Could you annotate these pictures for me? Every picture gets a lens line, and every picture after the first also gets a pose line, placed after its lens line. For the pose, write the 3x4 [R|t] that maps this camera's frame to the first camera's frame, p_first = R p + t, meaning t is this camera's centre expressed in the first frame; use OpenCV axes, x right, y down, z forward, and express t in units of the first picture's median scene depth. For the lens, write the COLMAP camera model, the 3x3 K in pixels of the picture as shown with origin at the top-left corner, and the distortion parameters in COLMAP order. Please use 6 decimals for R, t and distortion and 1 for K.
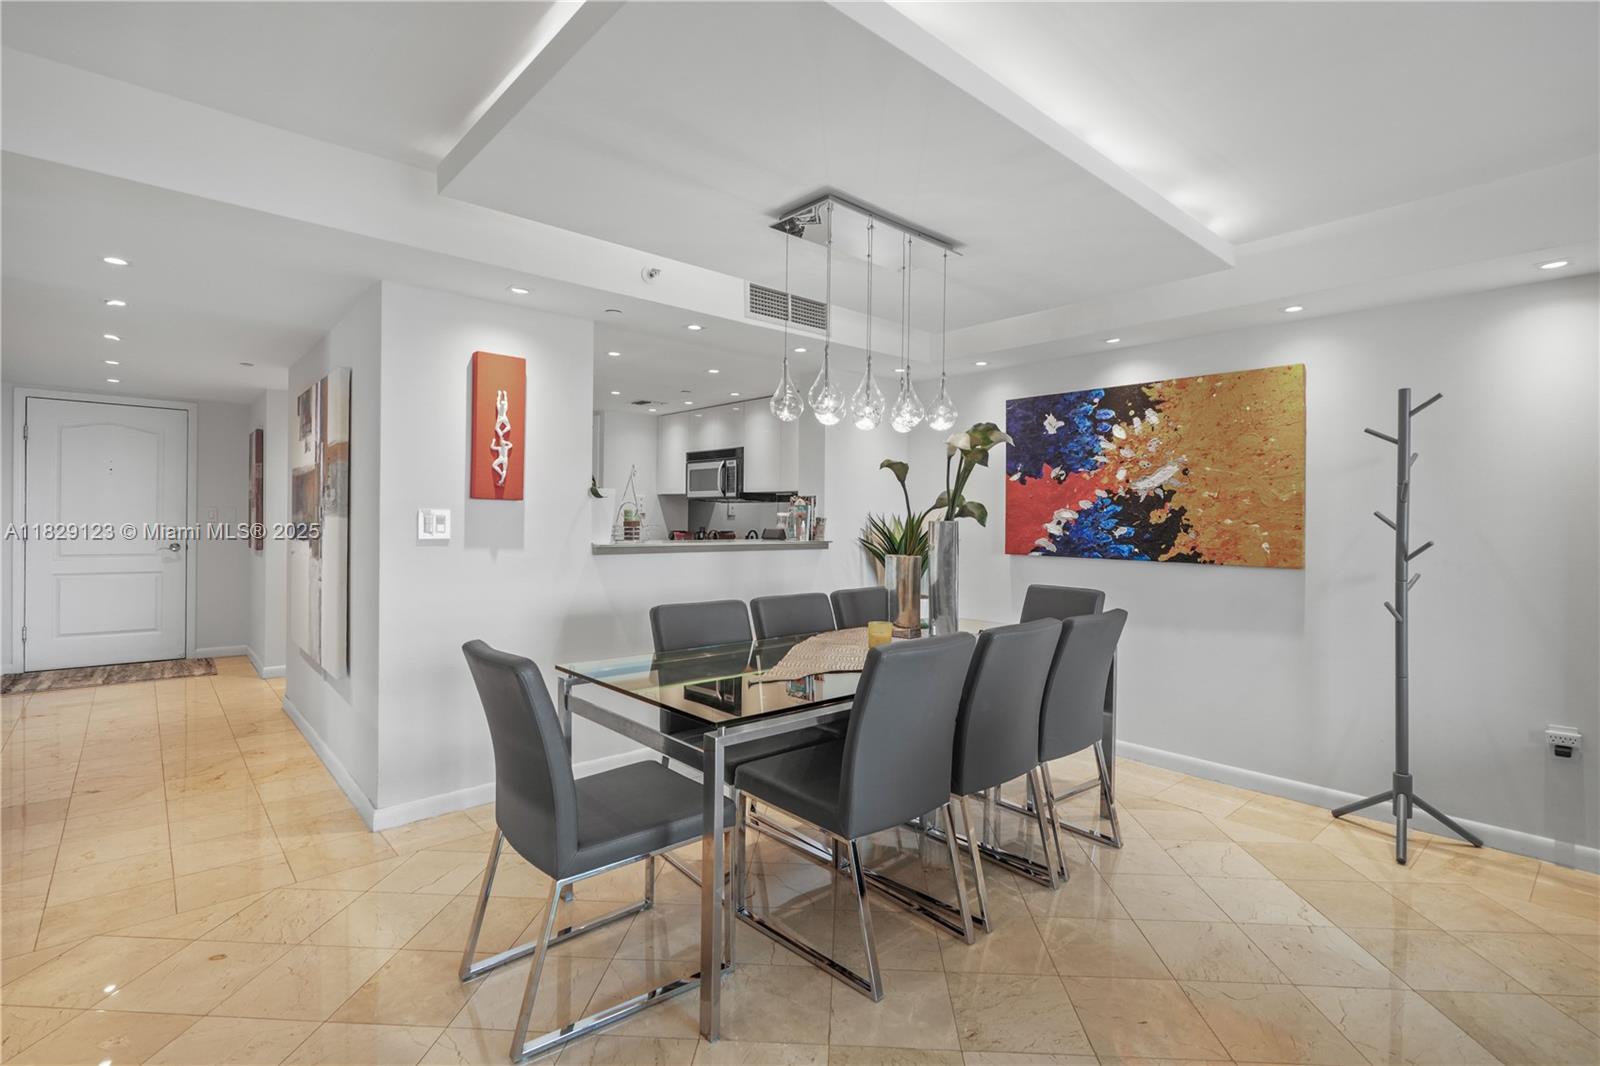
lens RADIAL K [[731.2, 0, 807.9], [0, 731.2, 525.4], [0, 0, 1]] dist [-0.006812, 0.002888]
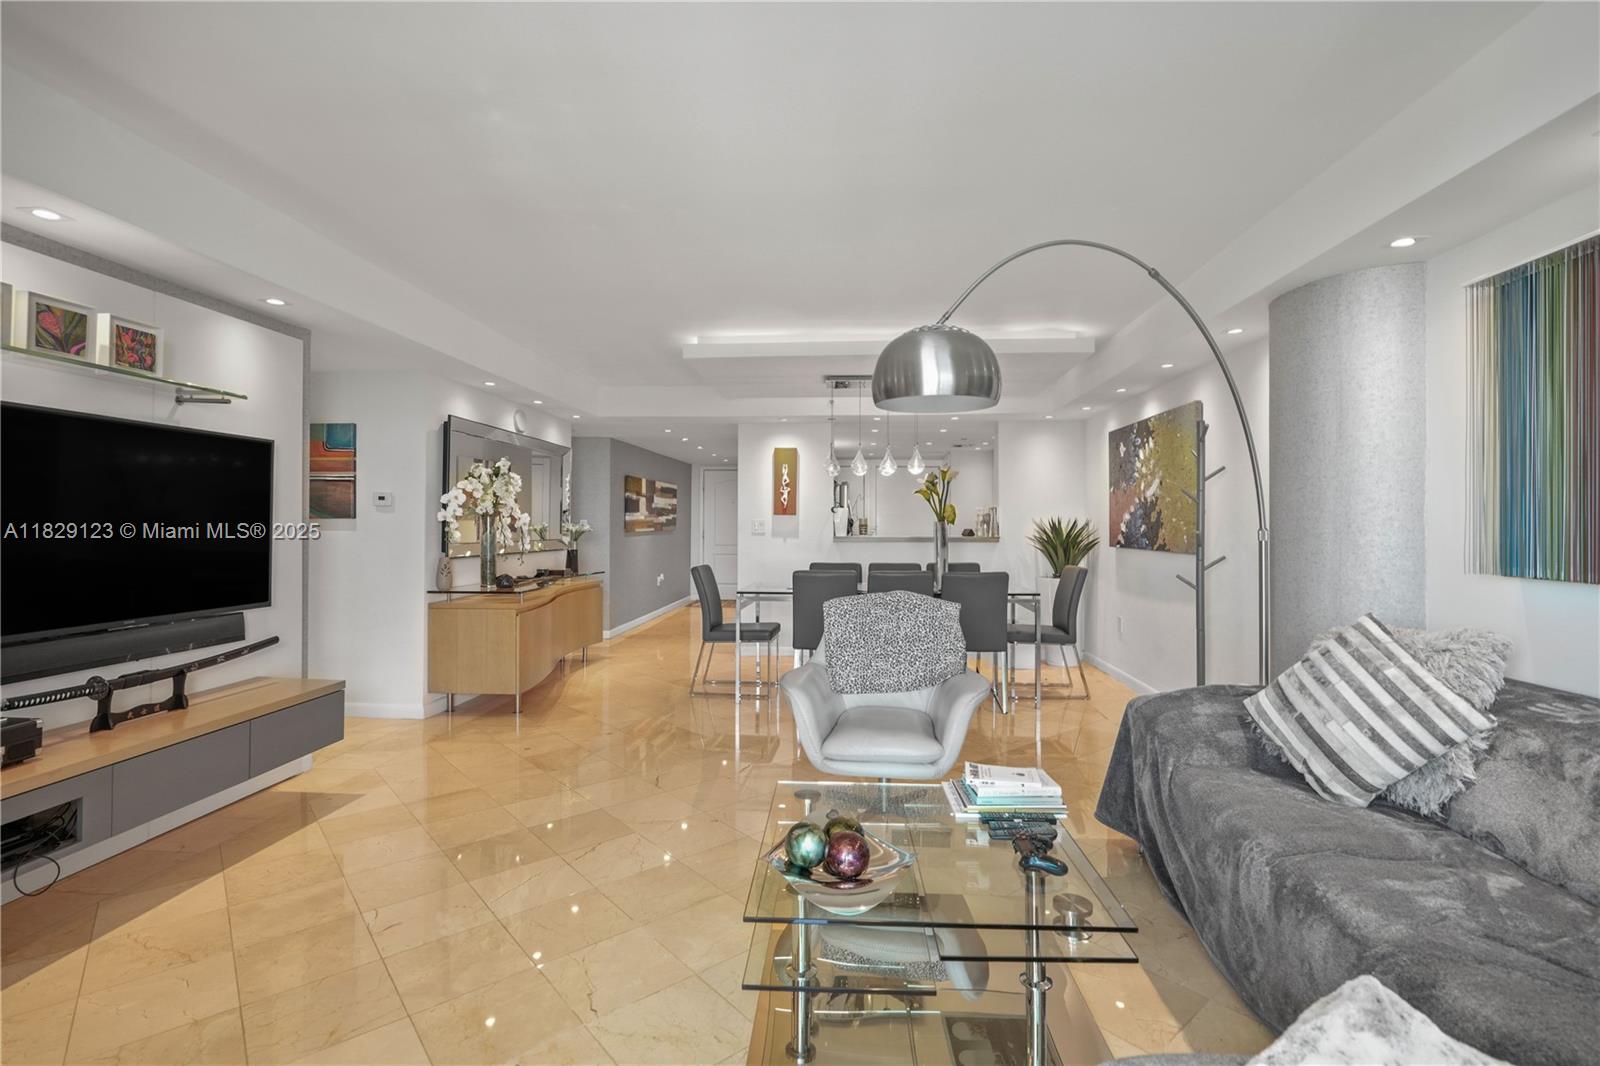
lens RADIAL K [[731.2, 0, 814.4], [0, 731.2, 516.4], [0, 0, 1]] dist [-0.006812, 0.002888]
pose [[0.696827, -0.019650, -0.716970, 0.979170], [-0.000331, 0.999616, -0.027719, 0.023491], [0.717239, 0.019553, 0.696553, -0.362873]]
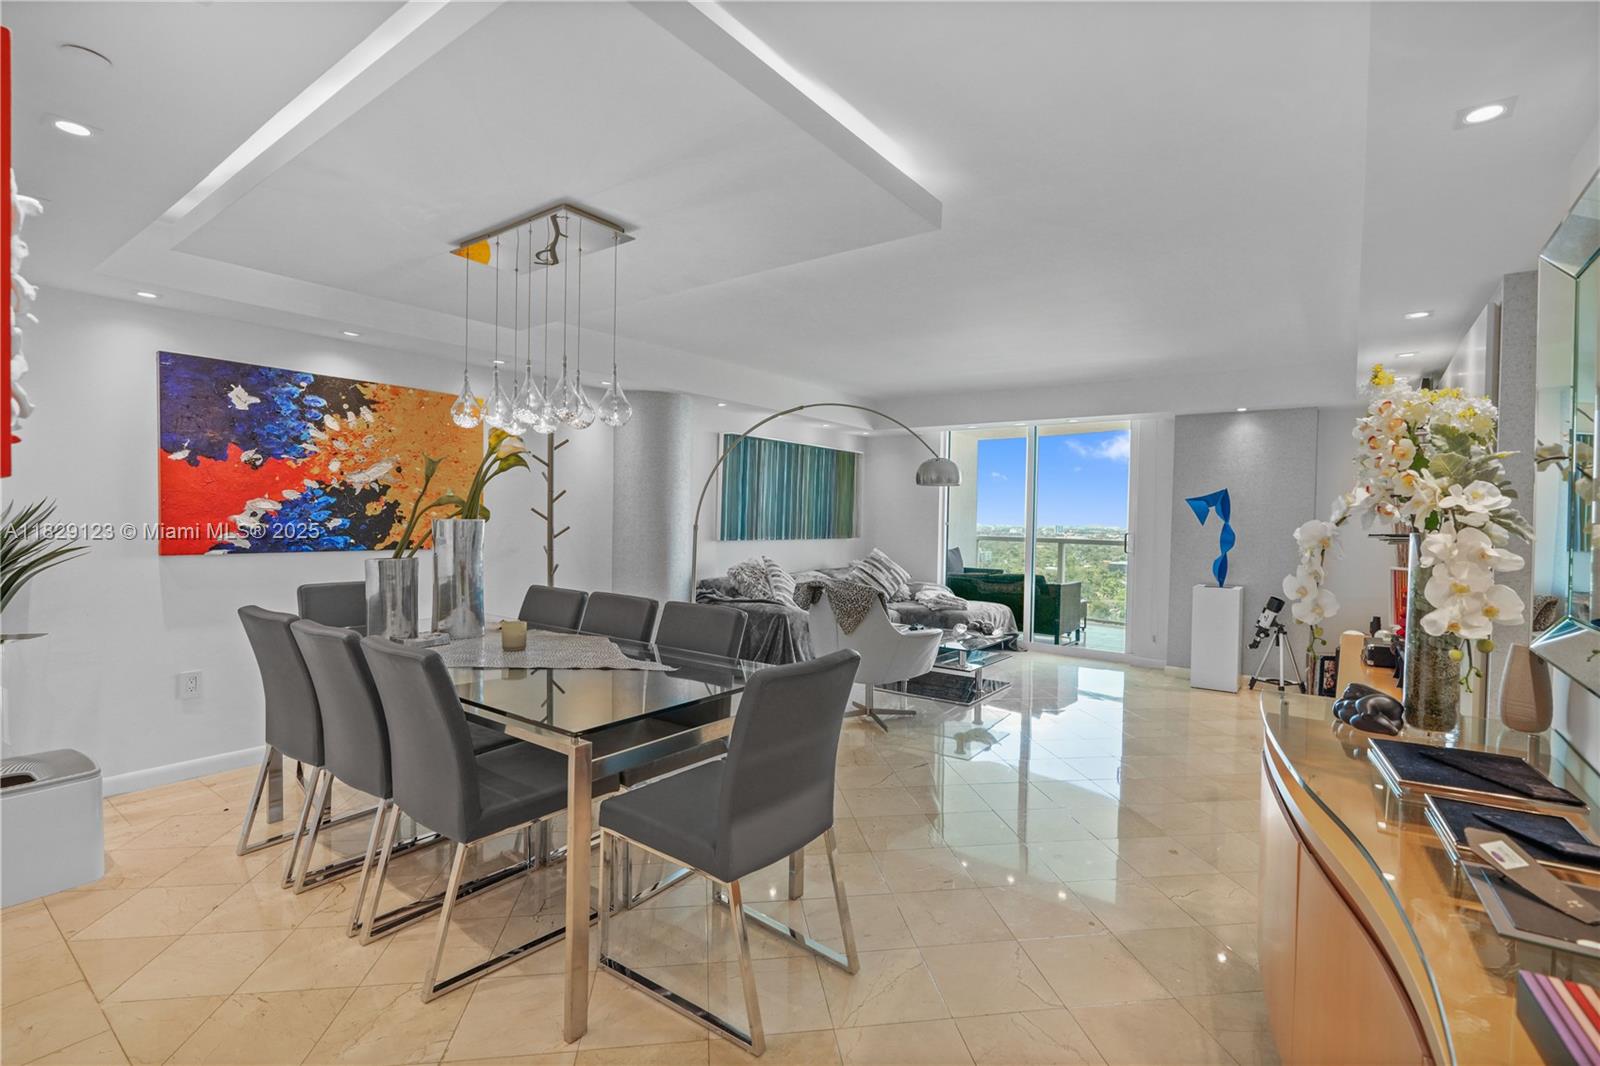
lens RADIAL K [[731.2, 0, 794.9], [0, 731.2, 528.5], [0, 0, 1]] dist [-0.006812, 0.002888]
pose [[-0.171570, -0.030587, 0.984697, -0.670196], [-0.010442, 0.999518, 0.029228, -0.020327], [-0.985117, -0.005267, -0.171807, 0.558516]]
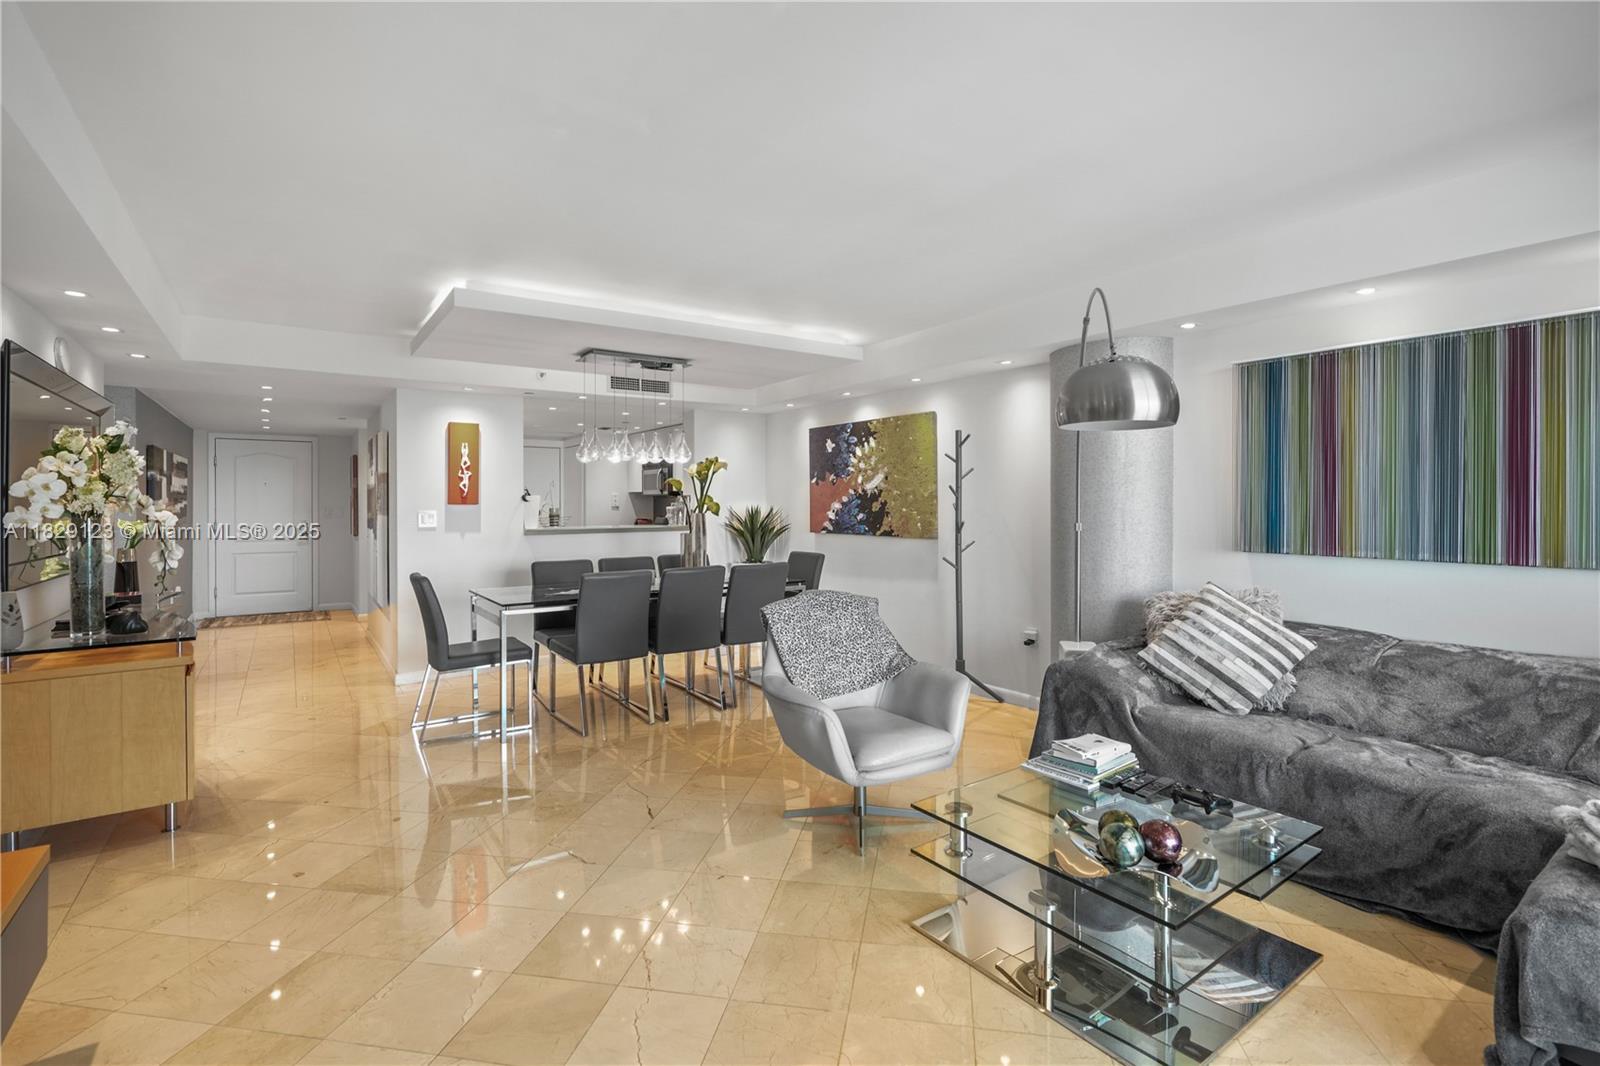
lens RADIAL K [[731.2, 0, 805.1], [0, 731.2, 503.2], [0, 0, 1]] dist [-0.006812, 0.002888]
pose [[0.992139, -0.017118, -0.123963, 0.510633], [0.016003, 0.999822, -0.009983, -0.006211], [0.124112, 0.007920, 0.992237, -0.540829]]
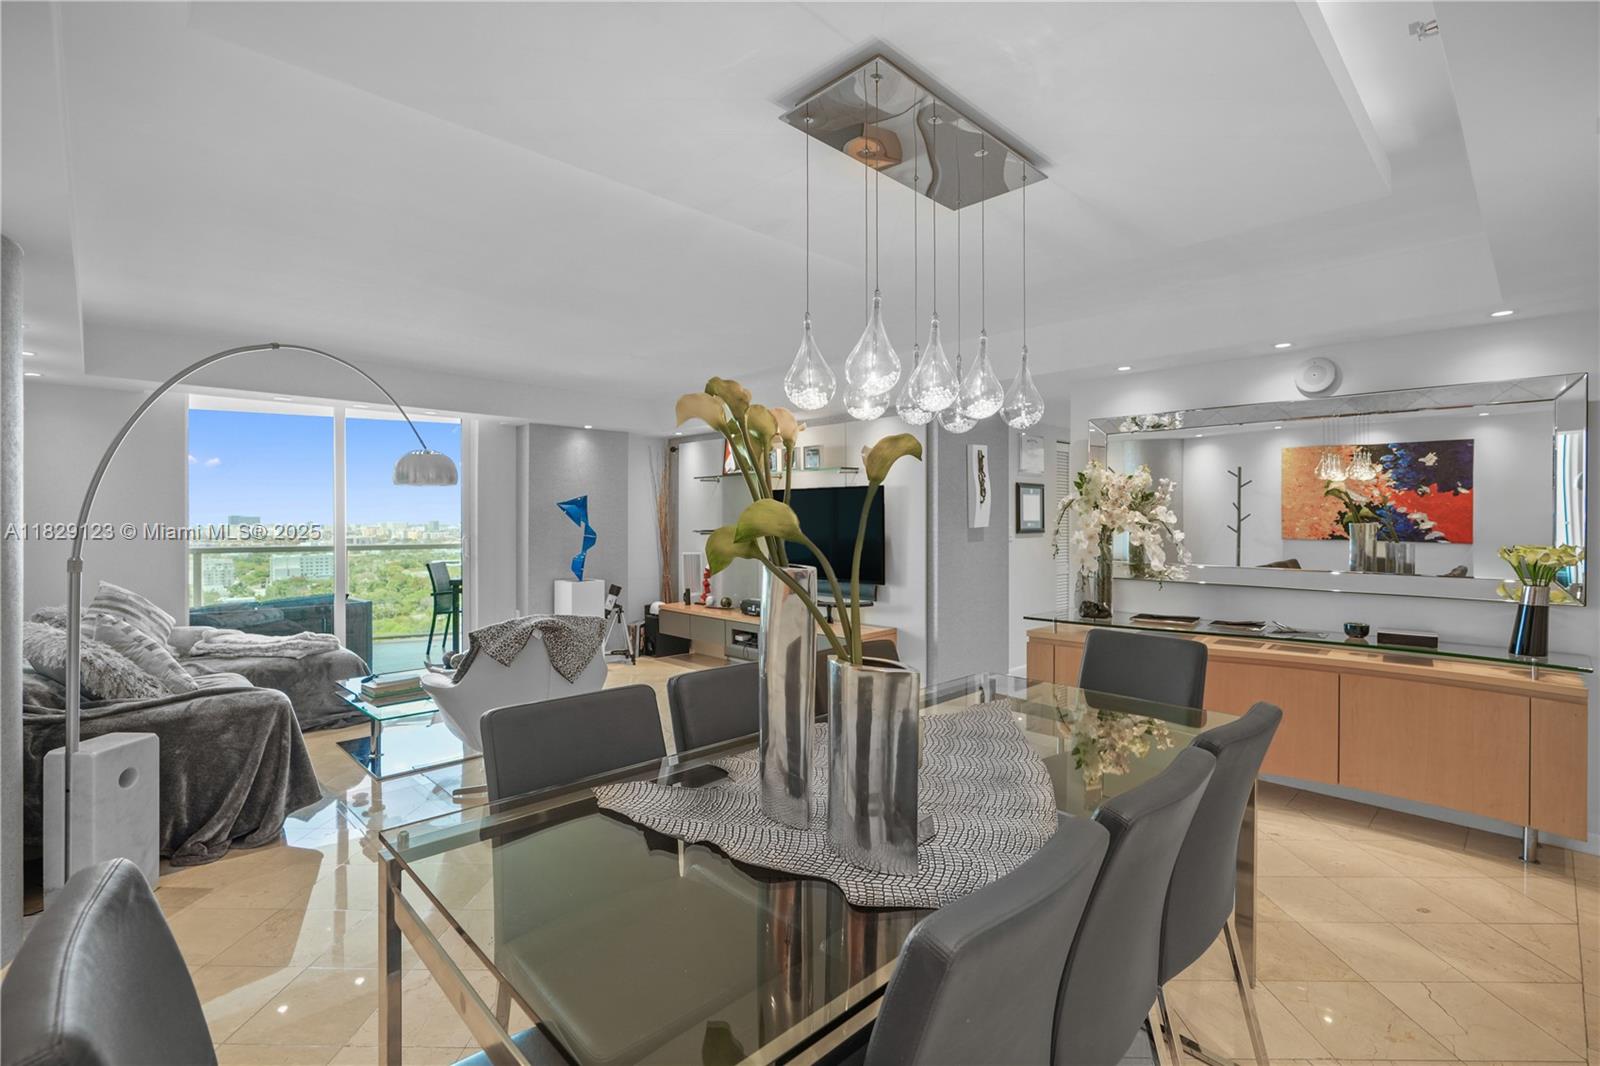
lens RADIAL K [[731.2, 0, 807.3], [0, 731.2, 520.7], [0, 0, 1]] dist [-0.006812, 0.002888]
pose [[-0.999500, -0.012226, -0.029143, 0.142889], [-0.012505, 0.999878, 0.009407, -0.028795], [0.029024, 0.009766, -0.999531, 1.137899]]
